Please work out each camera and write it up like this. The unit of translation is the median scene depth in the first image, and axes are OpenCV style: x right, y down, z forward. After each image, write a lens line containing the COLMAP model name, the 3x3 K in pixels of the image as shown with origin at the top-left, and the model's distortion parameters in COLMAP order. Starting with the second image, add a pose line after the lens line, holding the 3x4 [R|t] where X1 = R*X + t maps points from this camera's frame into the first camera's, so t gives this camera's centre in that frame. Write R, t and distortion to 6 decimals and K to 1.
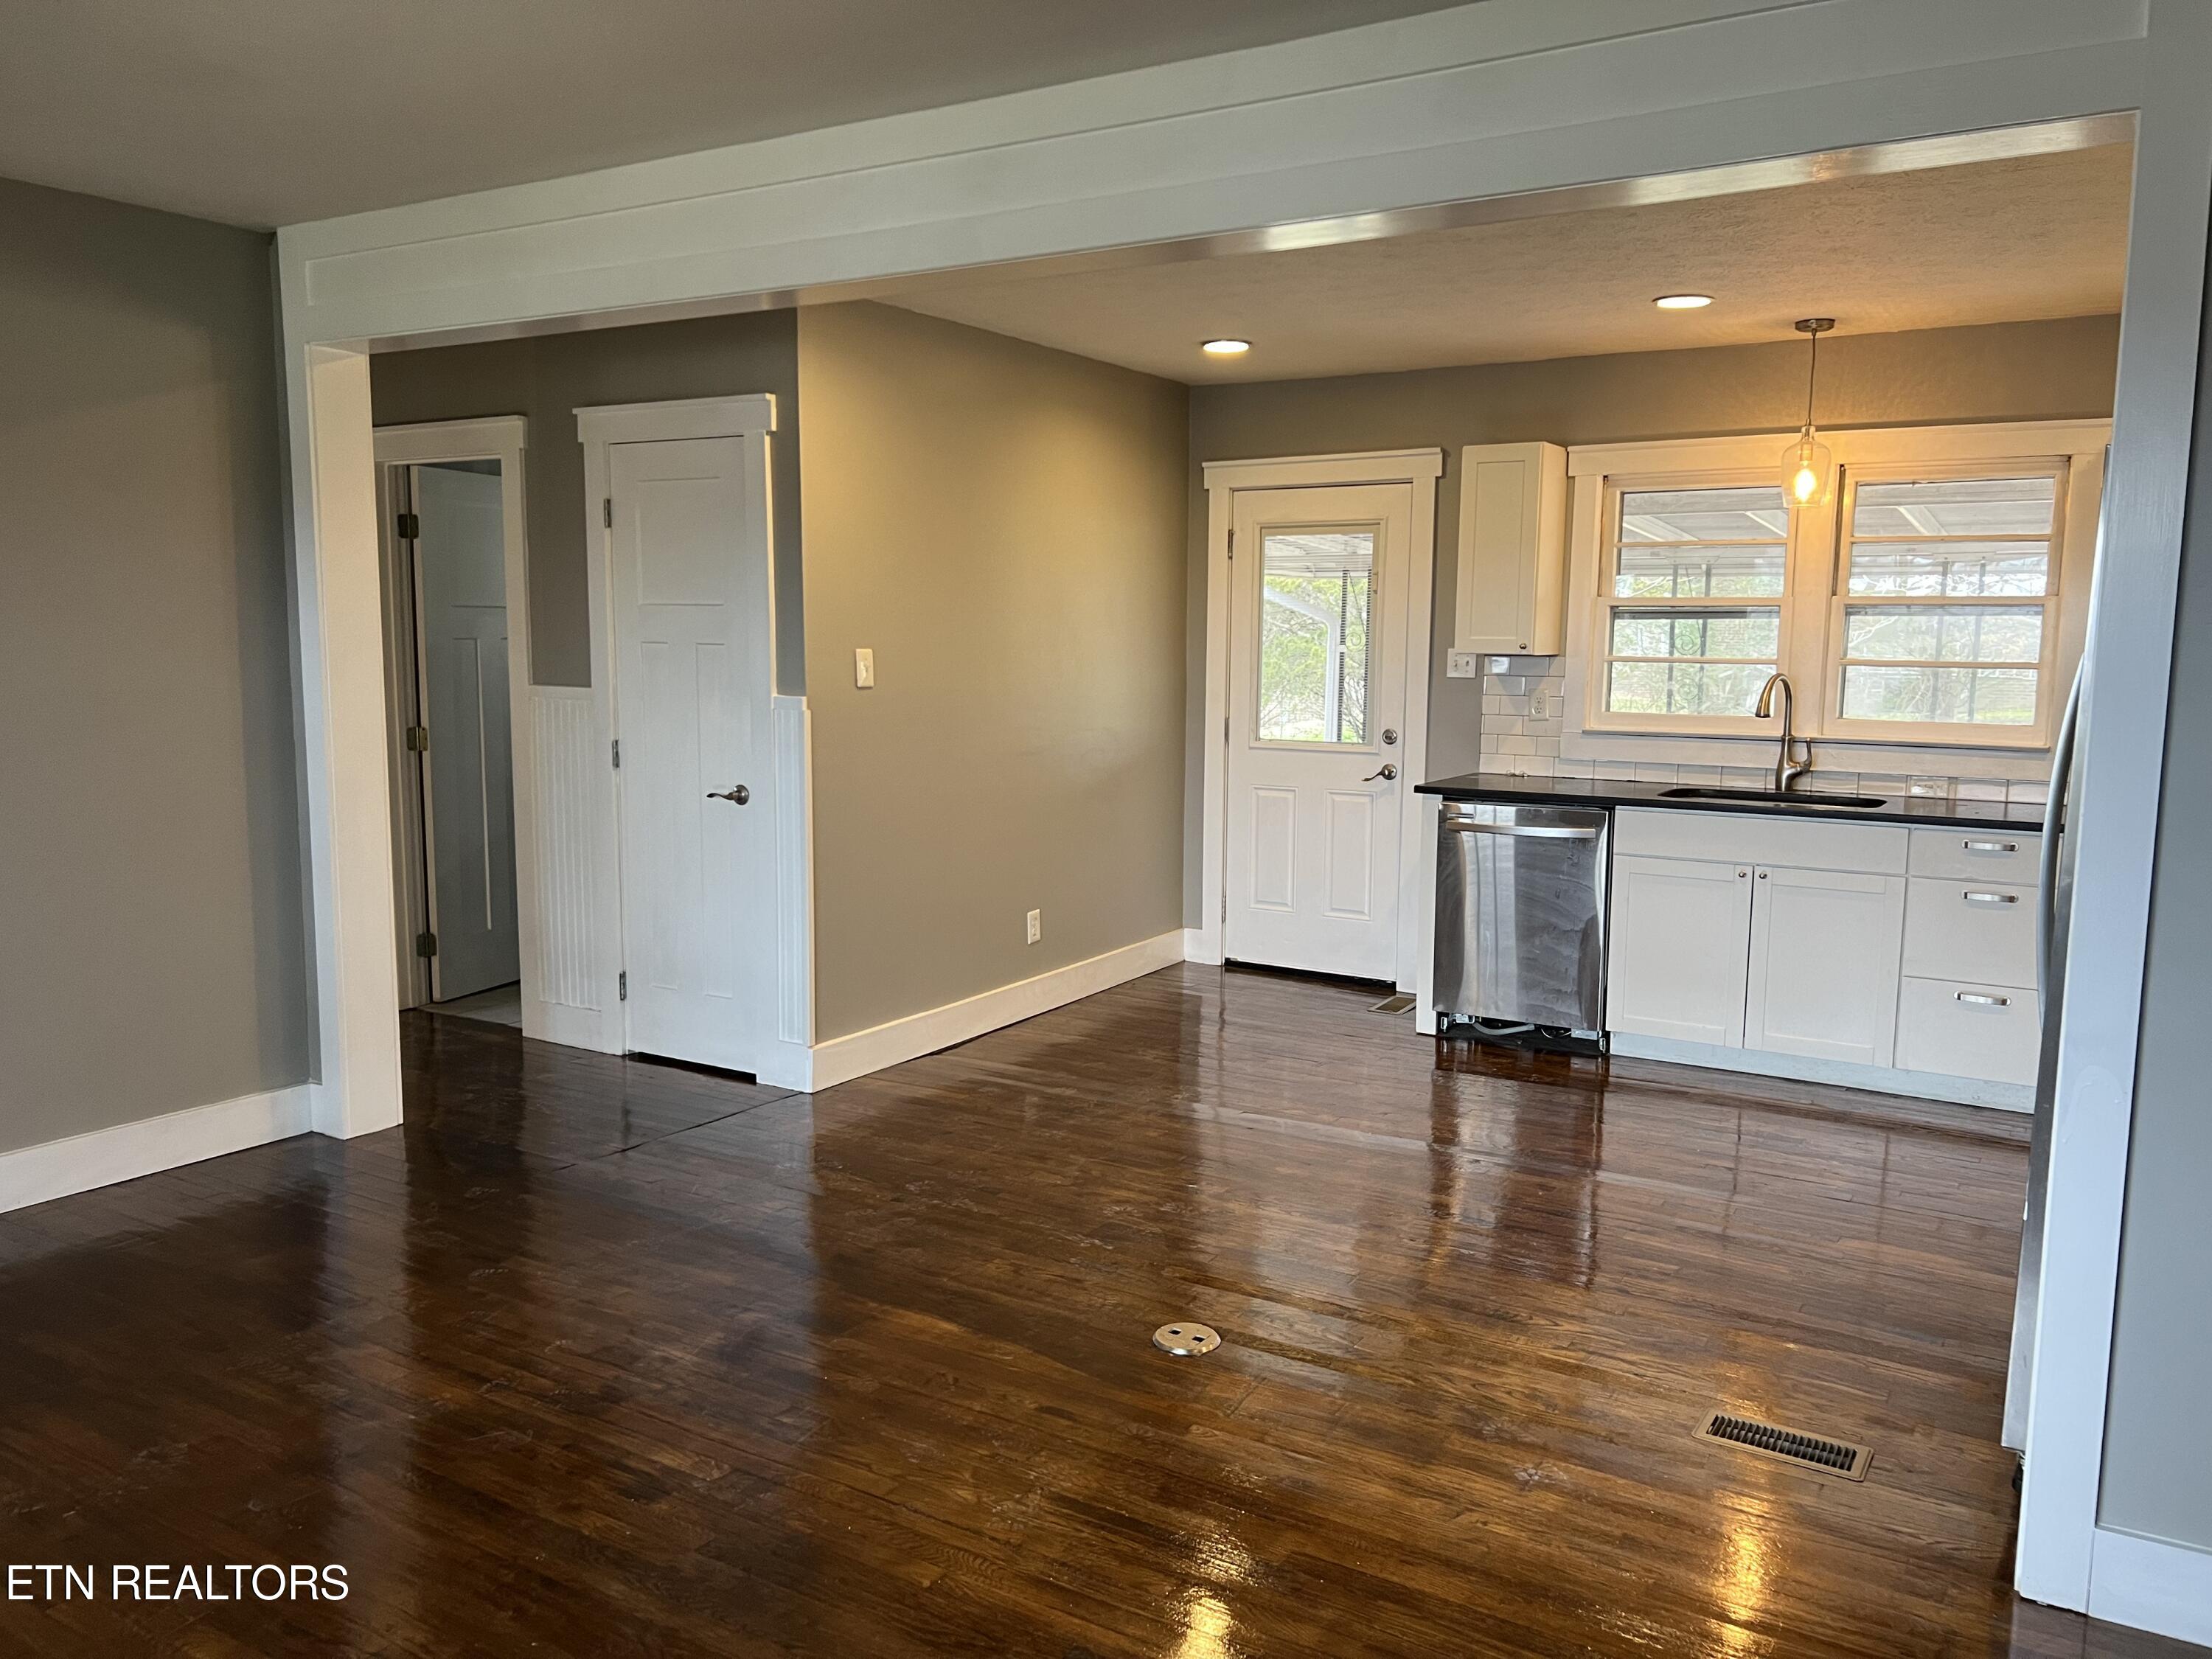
lens RADIAL K [[1677.3, 0, 1089.2], [0, 1677.3, 842.2], [0, 0, 1]] dist [0.082115, -0.038493]
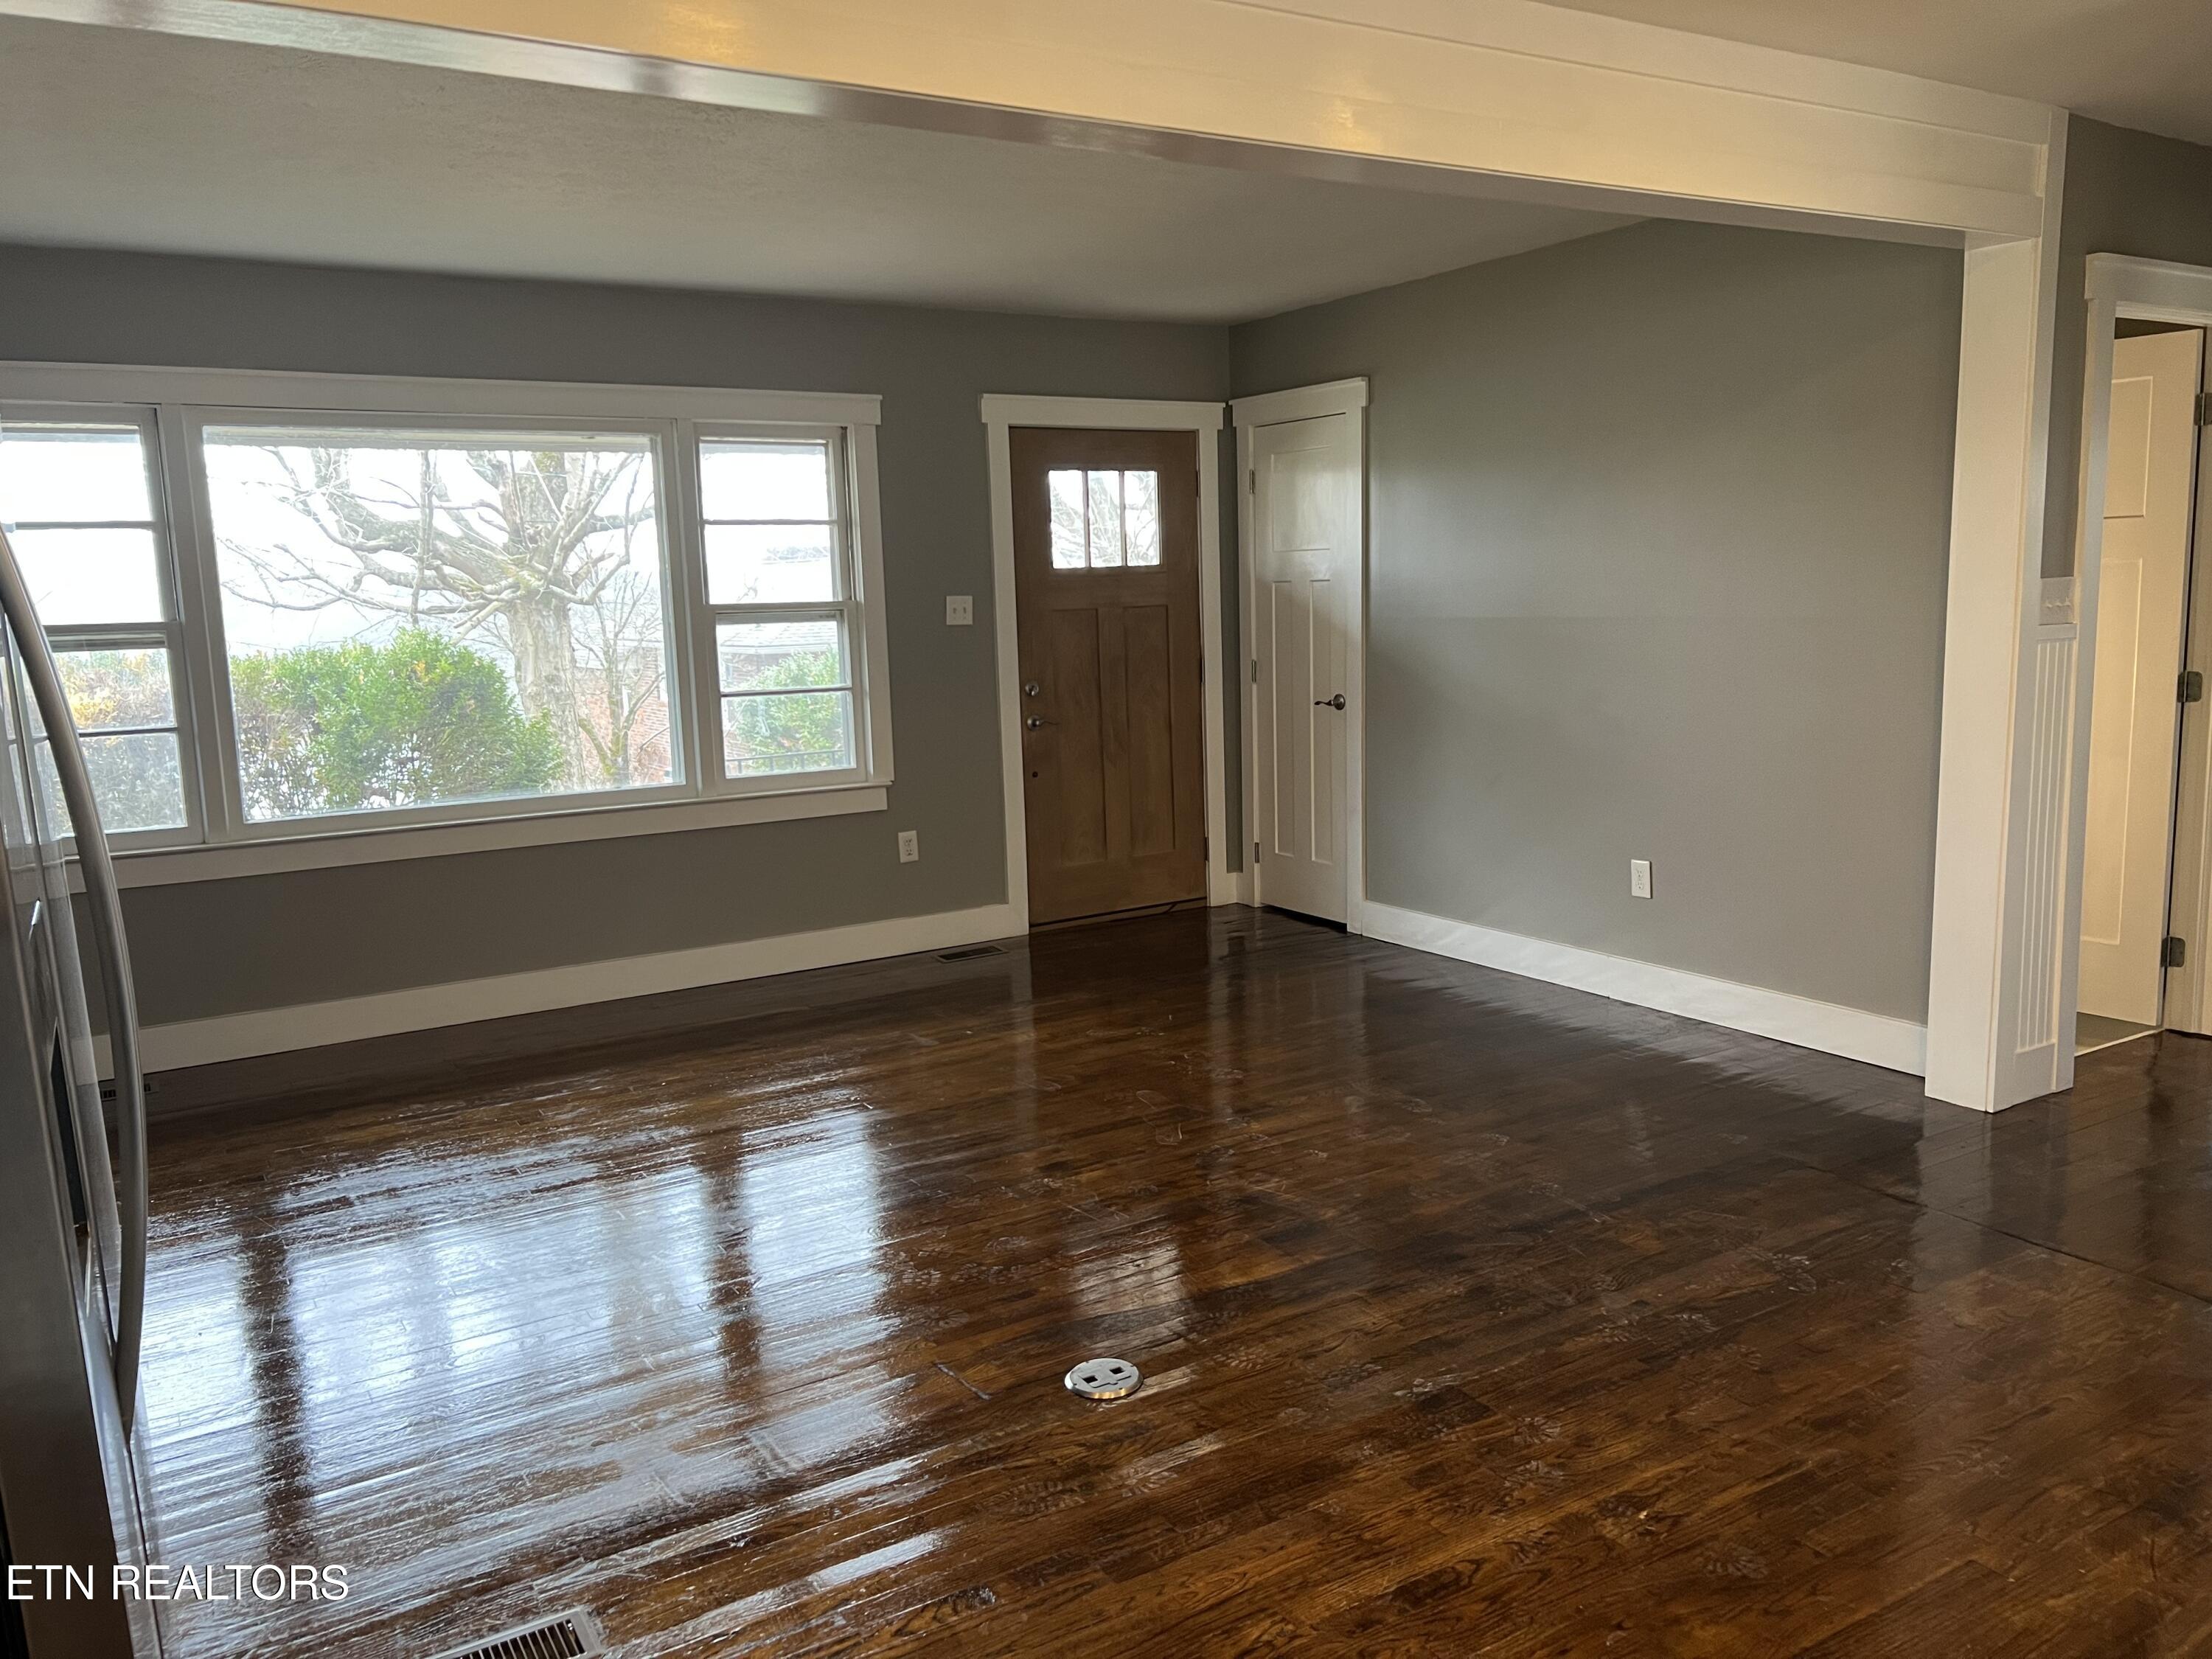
lens RADIAL K [[1677.3, 0, 1092.9], [0, 1677.3, 835.4], [0, 0, 1]] dist [0.082115, -0.038493]
pose [[-0.436285, 0.129371, -0.890460, 0.488097], [-0.100884, 0.976338, 0.191276, -0.081985], [0.894135, 0.173284, -0.412910, 0.826084]]
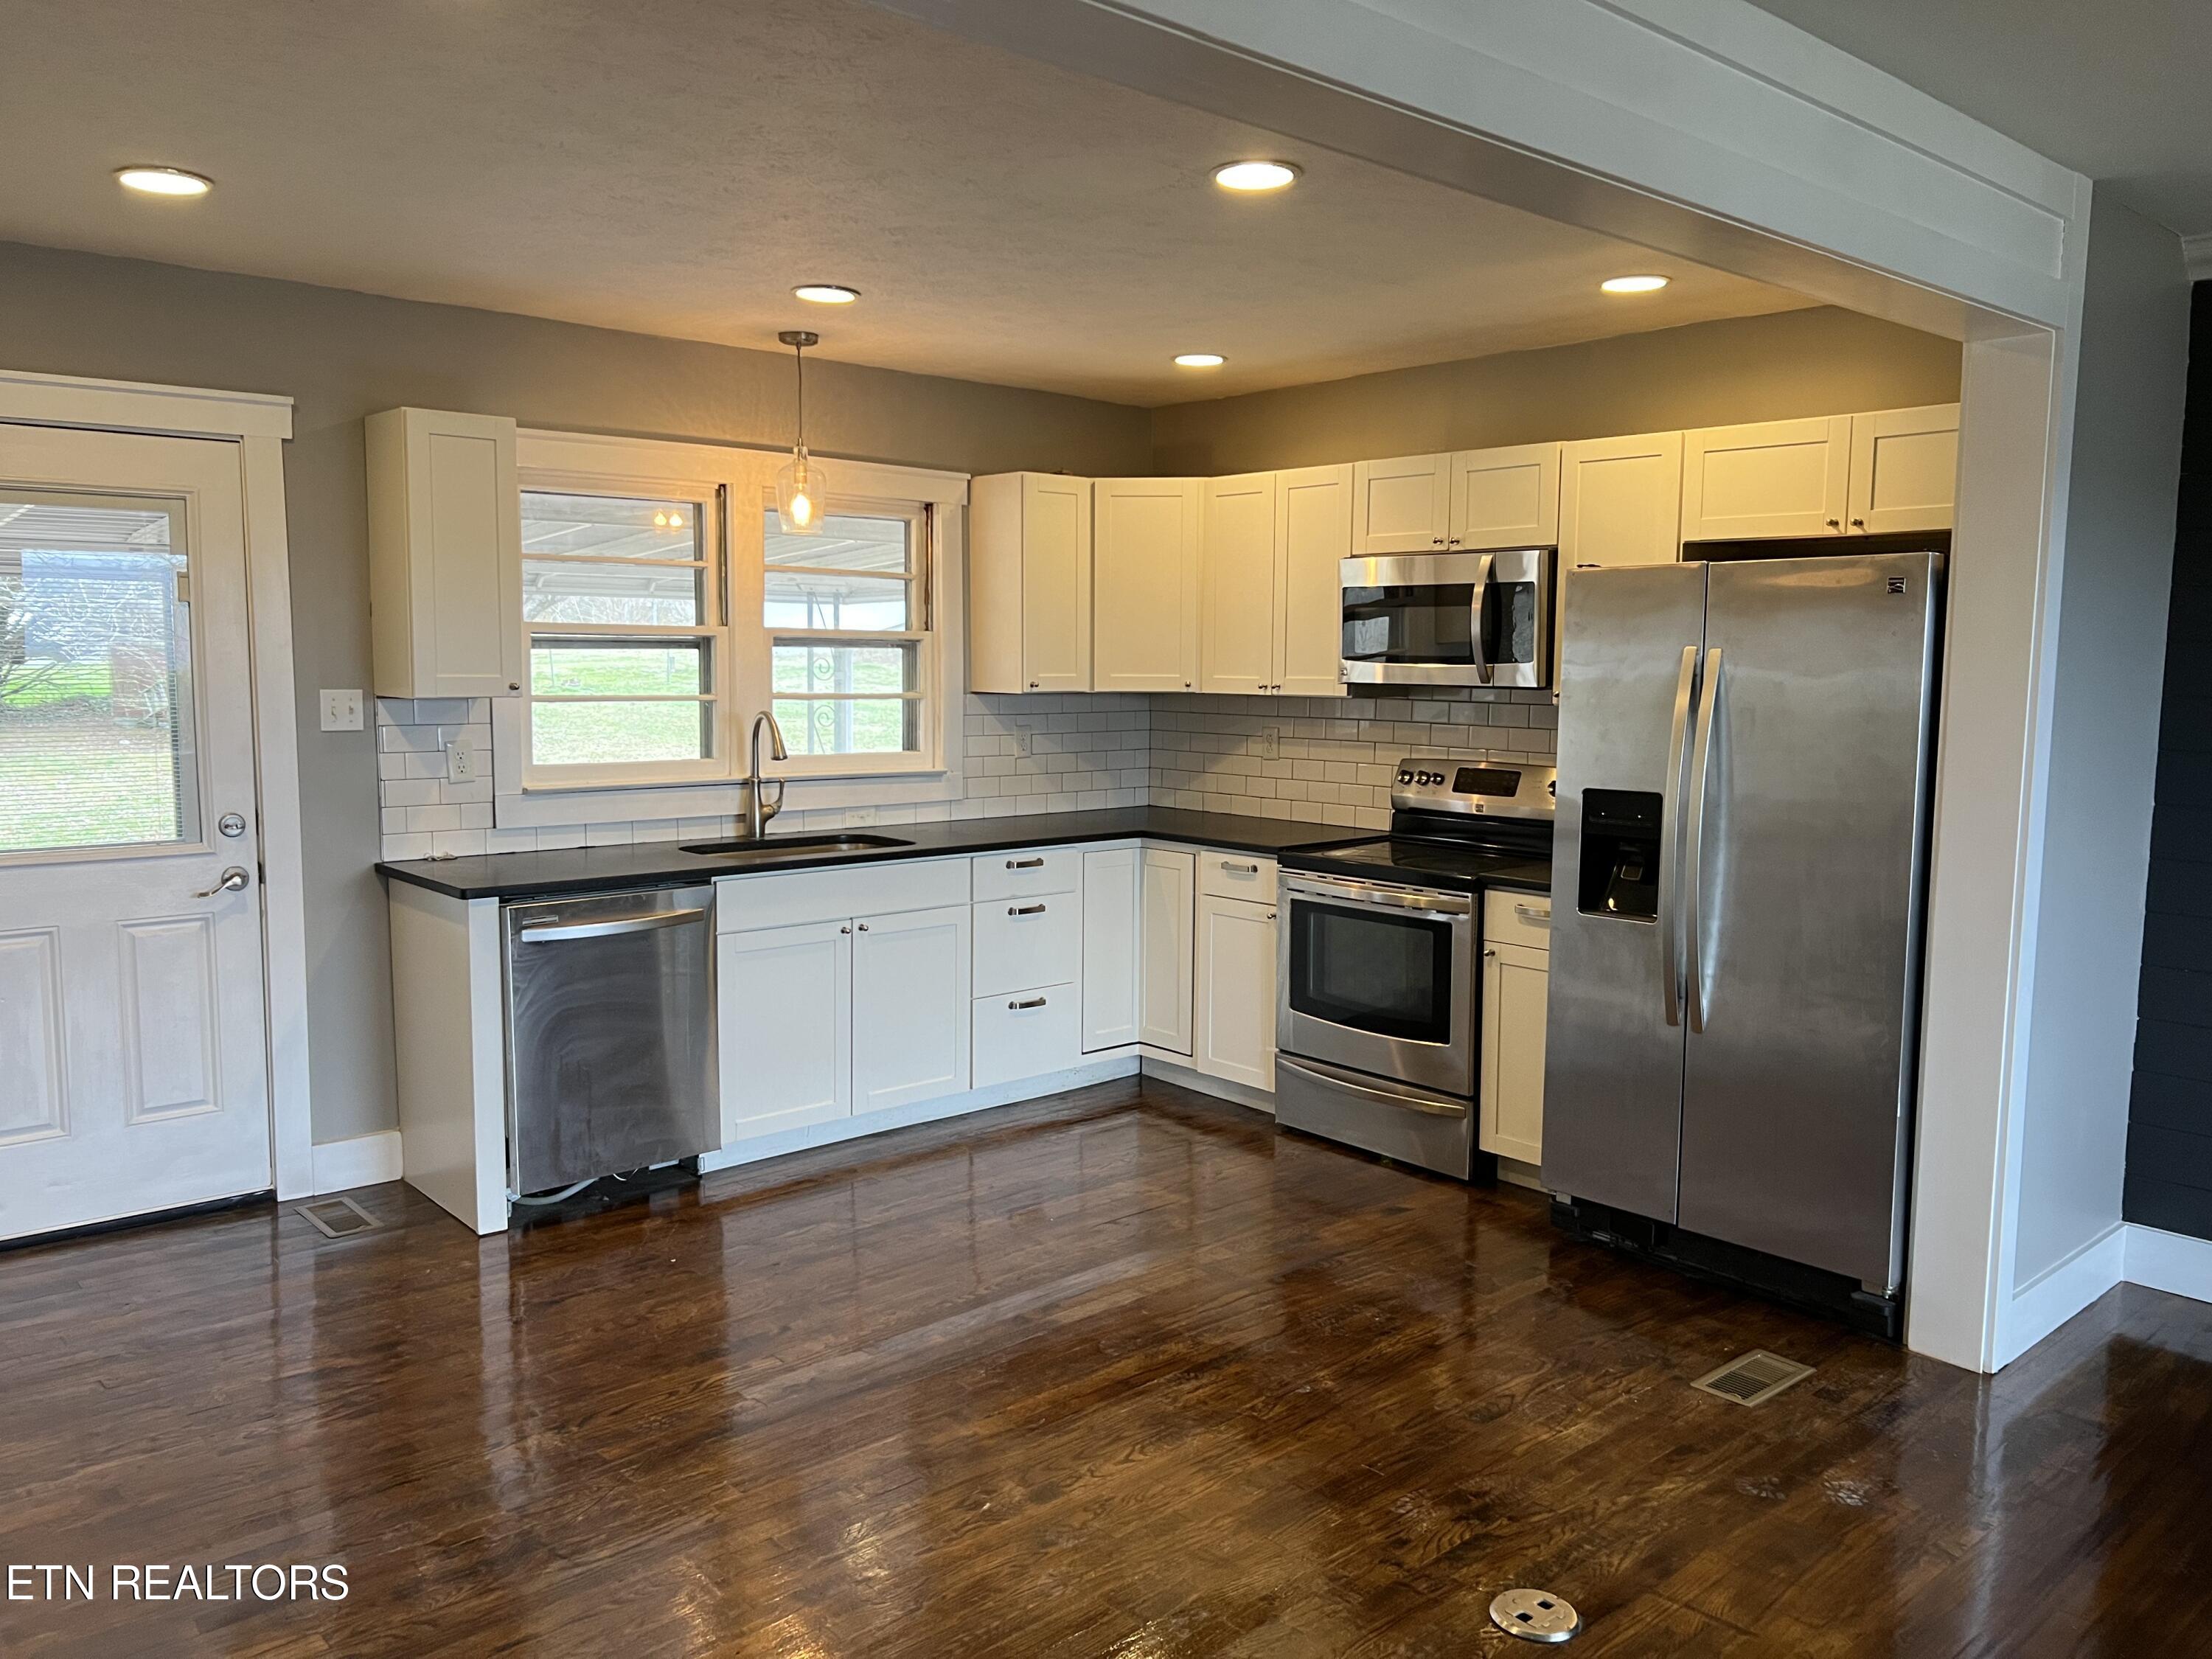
lens RADIAL K [[1677.3, 0, 1104.9], [0, 1677.3, 819.9], [0, 0, 1]] dist [0.082115, -0.038493]
pose [[0.279612, -0.088470, 0.956028, -0.433973], [0.130242, 0.990036, 0.053525, -0.067787], [-0.951238, 0.109549, 0.288349, 0.589493]]
